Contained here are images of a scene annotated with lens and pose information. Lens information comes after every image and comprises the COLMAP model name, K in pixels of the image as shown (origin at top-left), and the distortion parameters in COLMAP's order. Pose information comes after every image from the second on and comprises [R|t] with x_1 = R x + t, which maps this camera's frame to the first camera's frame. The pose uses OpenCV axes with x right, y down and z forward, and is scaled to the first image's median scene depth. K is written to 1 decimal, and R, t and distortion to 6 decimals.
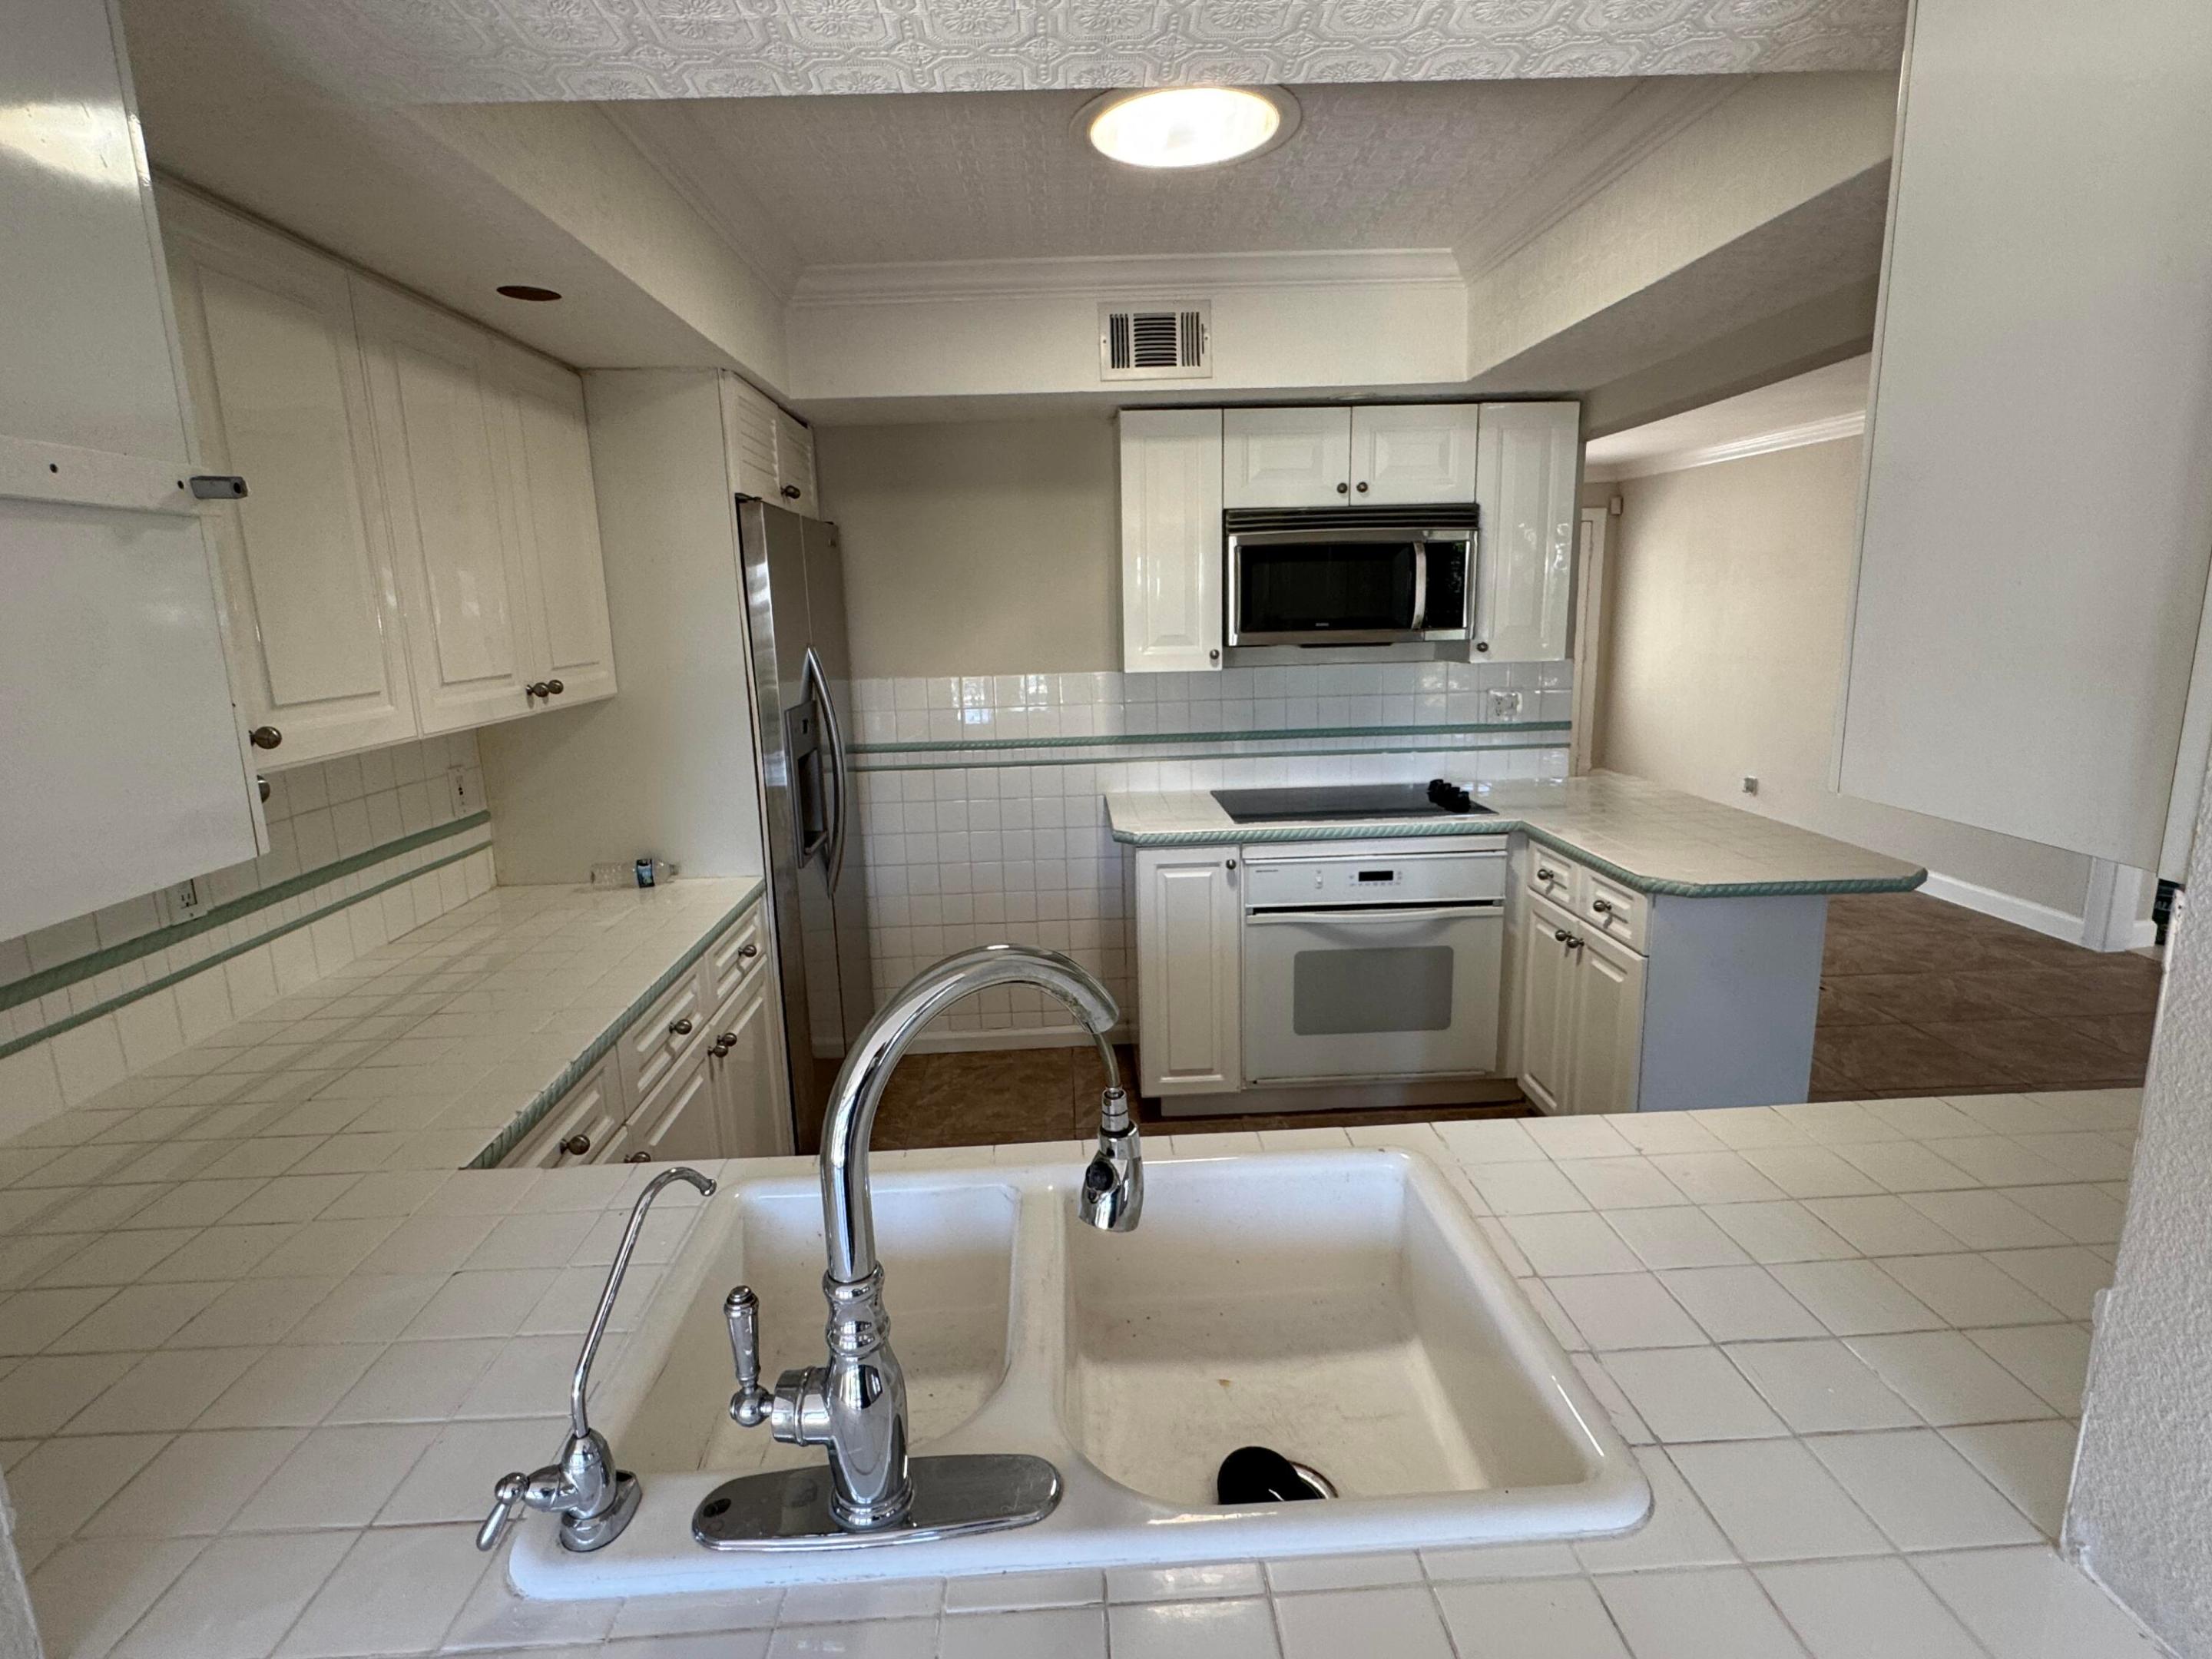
lens RADIAL K [[1103.7, 0, 1103.2], [0, 1103.7, 824.6], [0, 0, 1]] dist [-0.005966, -0.000205]
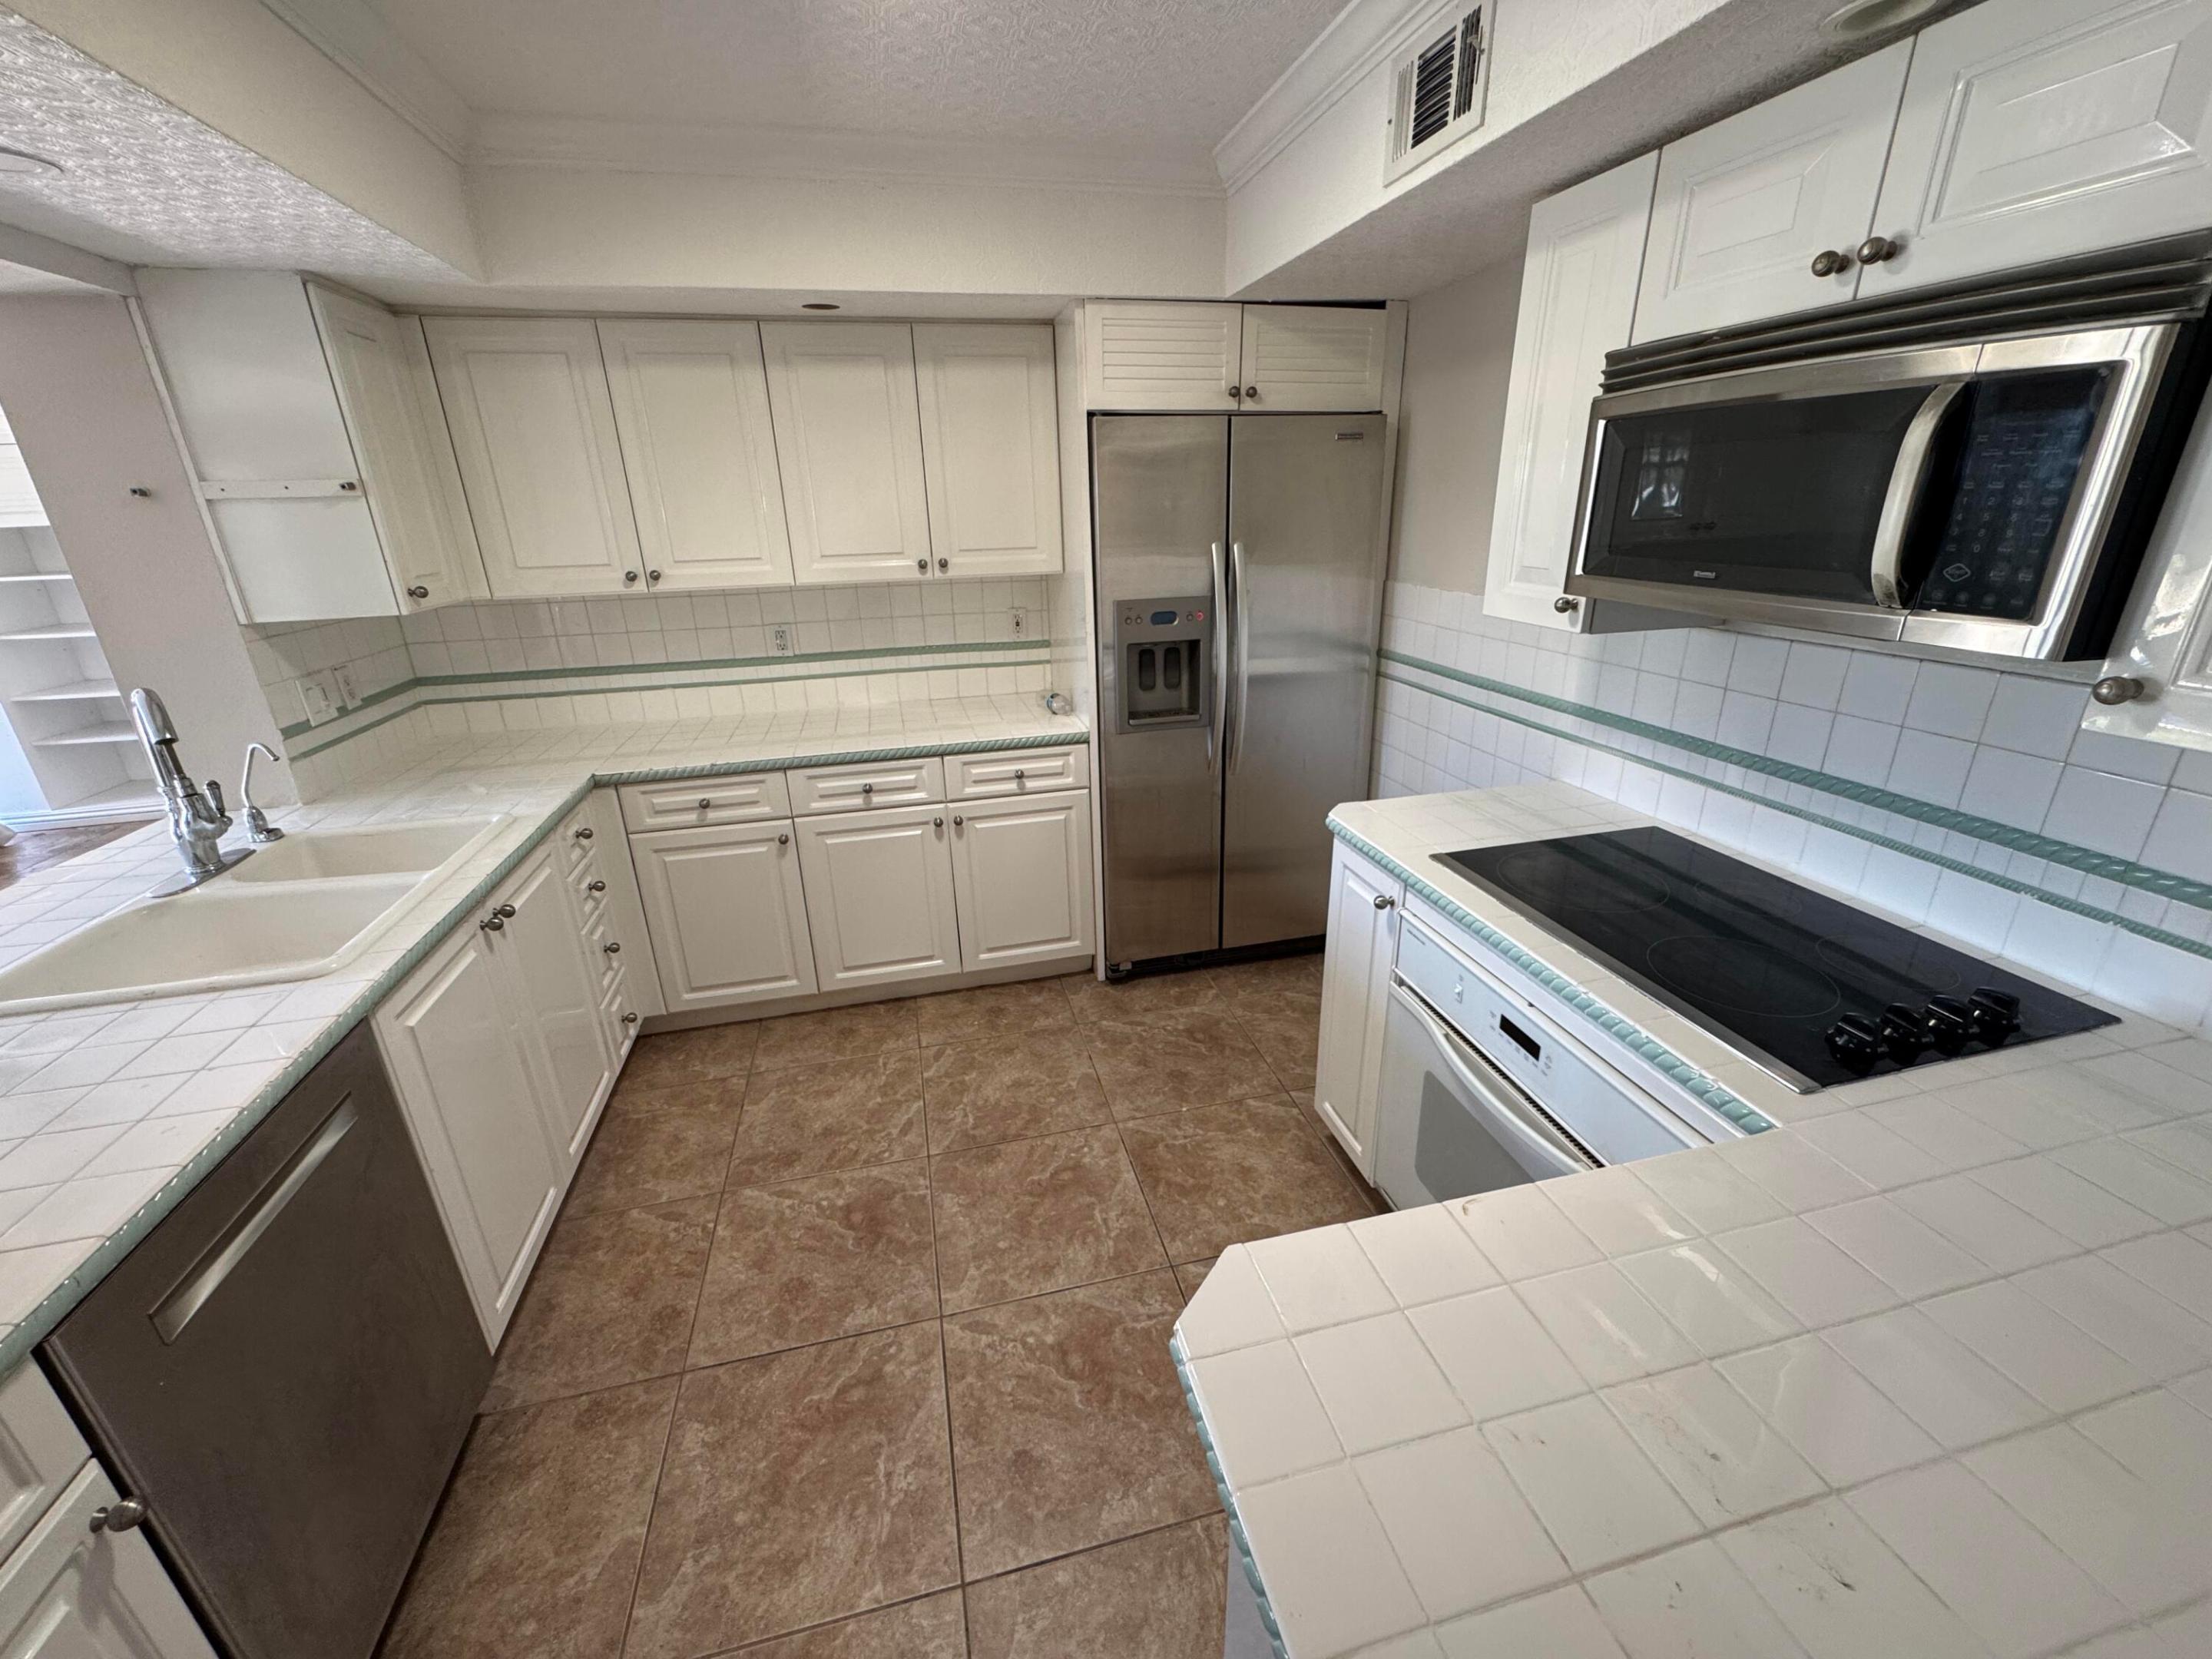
lens RADIAL K [[891.5, 0, 1110.3], [0, 891.5, 833.3], [0, 0, 1]] dist [-0.003410, 0.000684]
pose [[0.196483, 0.368619, -0.908578, 0.501538], [-0.176879, 0.924764, 0.336935, -0.143947], [0.964421, 0.094506, 0.246902, 0.579155]]
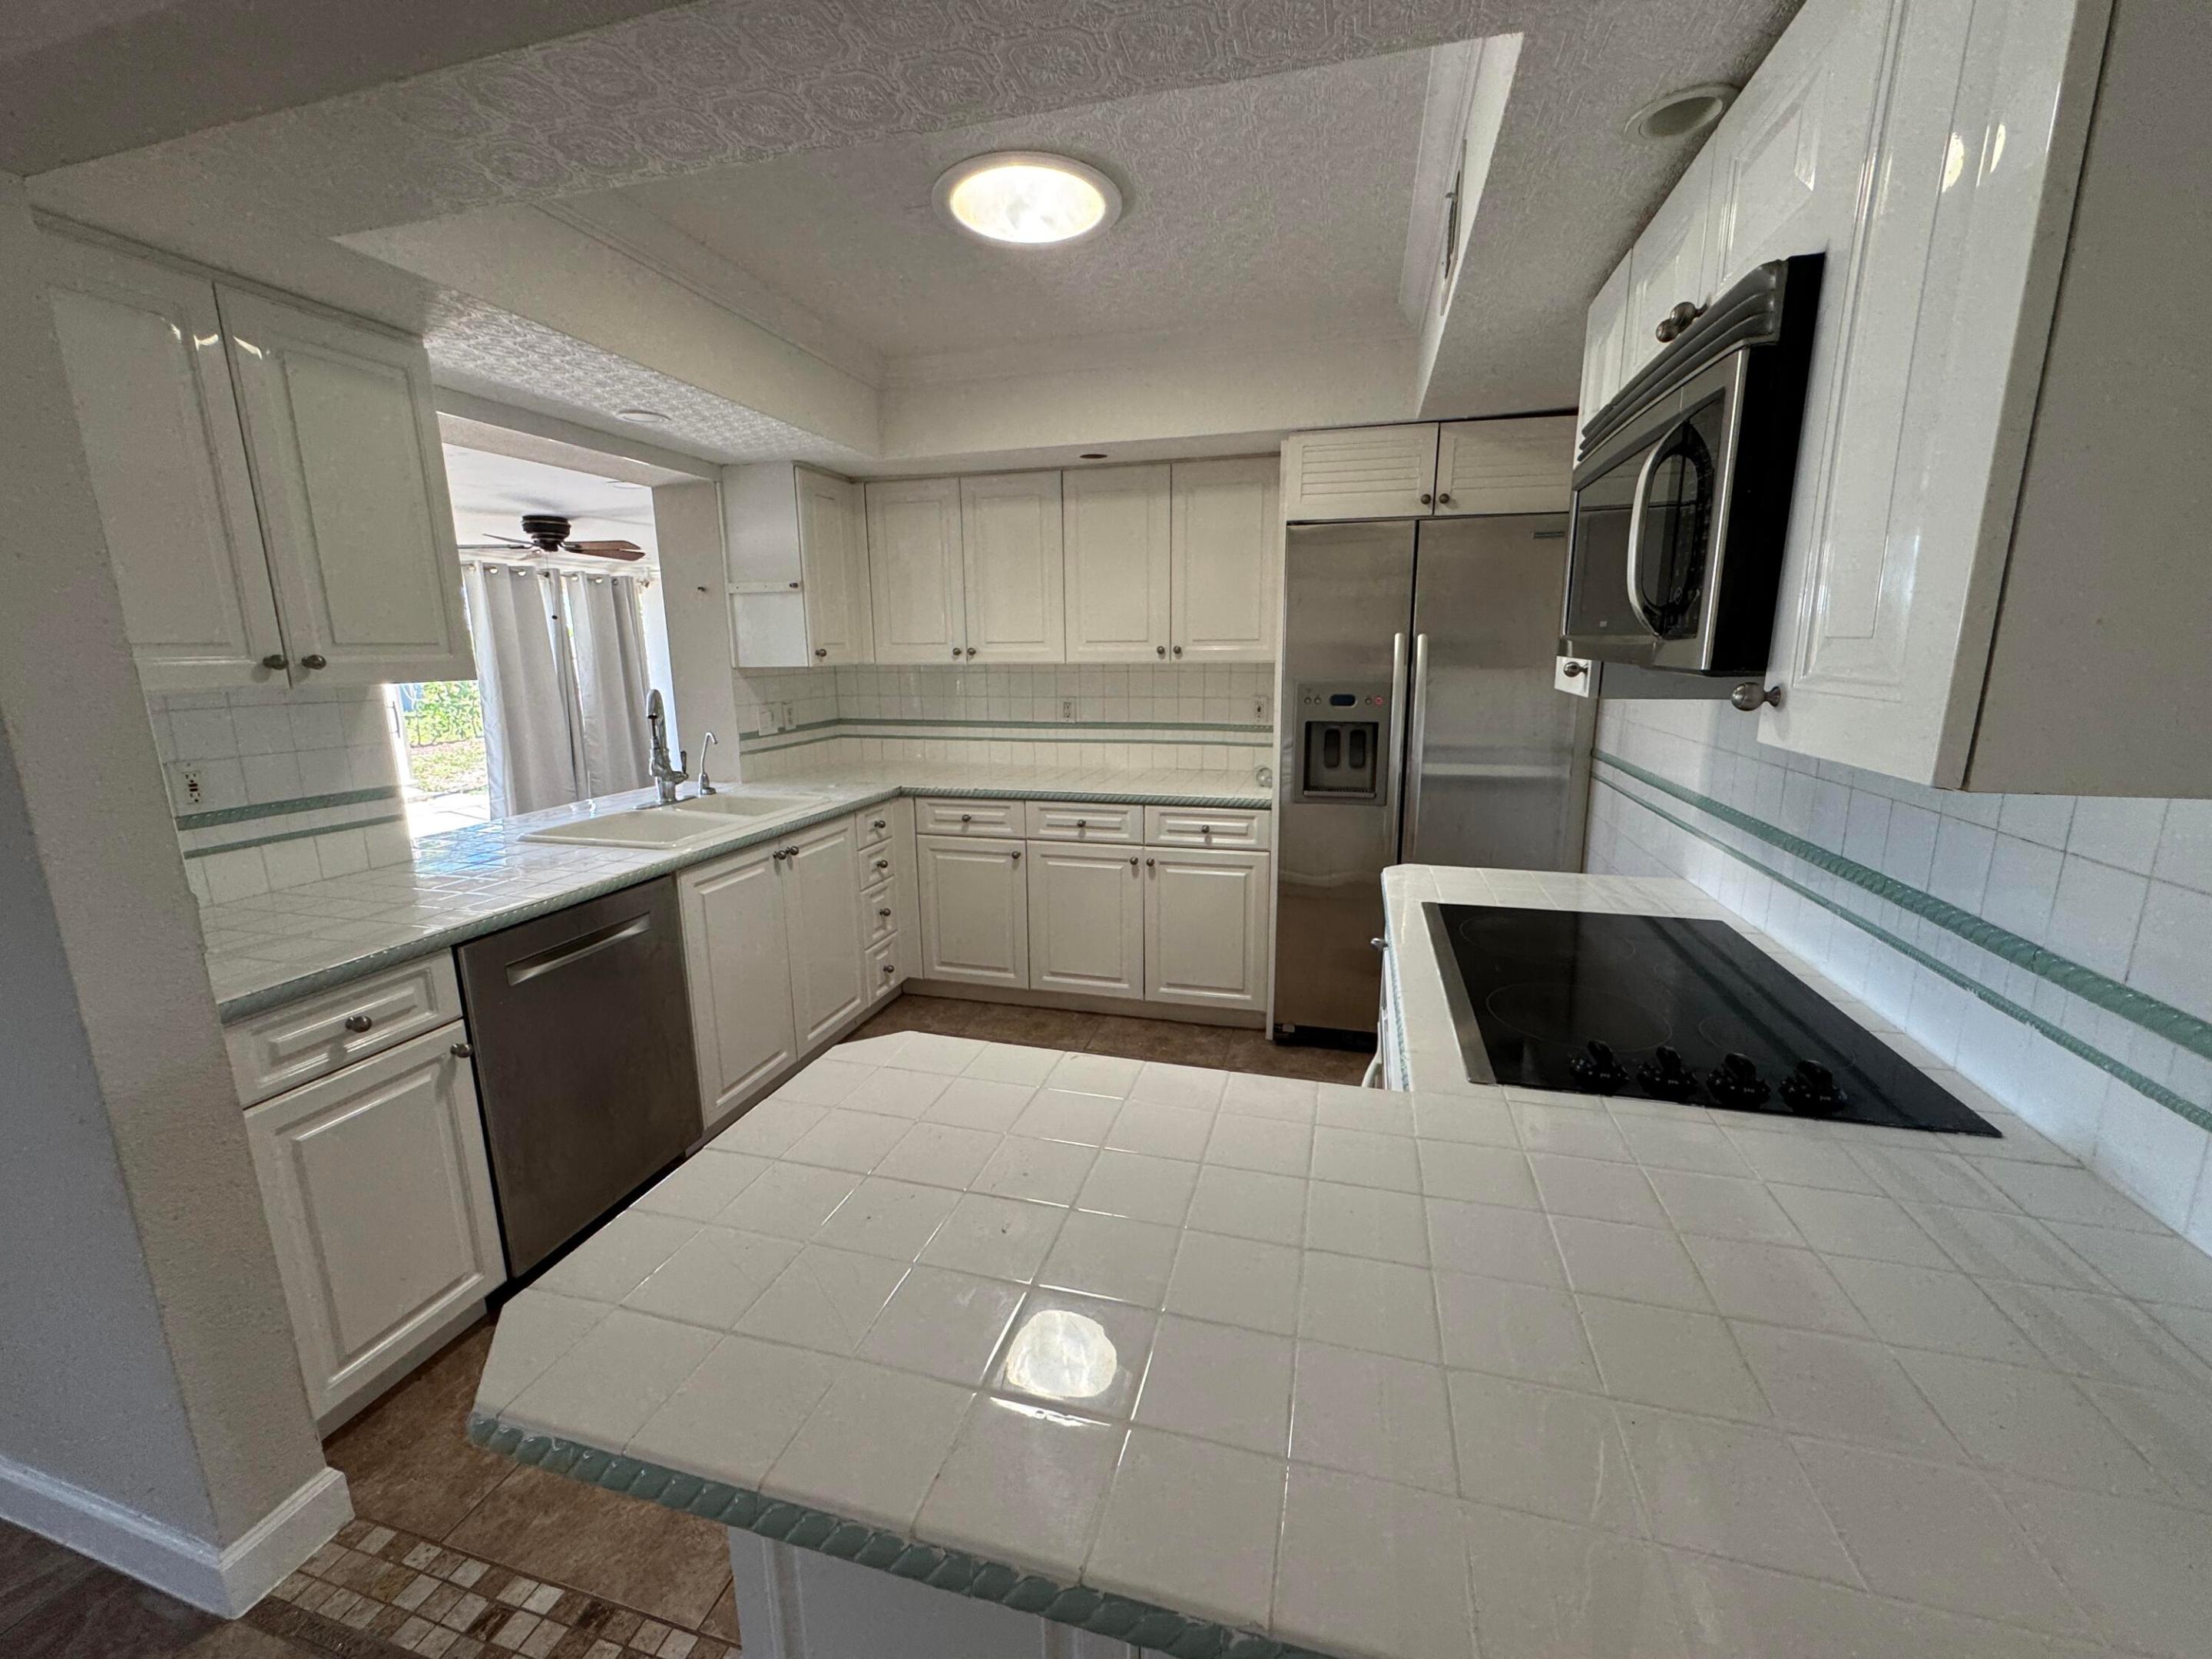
lens RADIAL K [[891.5, 0, 1100.8], [0, 891.5, 831.5], [0, 0, 1]] dist [-0.003410, 0.000684]
pose [[-0.307310, 0.229218, -0.923591, 0.606834], [-0.171561, 0.941308, 0.290699, -0.152461], [0.936017, 0.247786, -0.249949, 0.807253]]
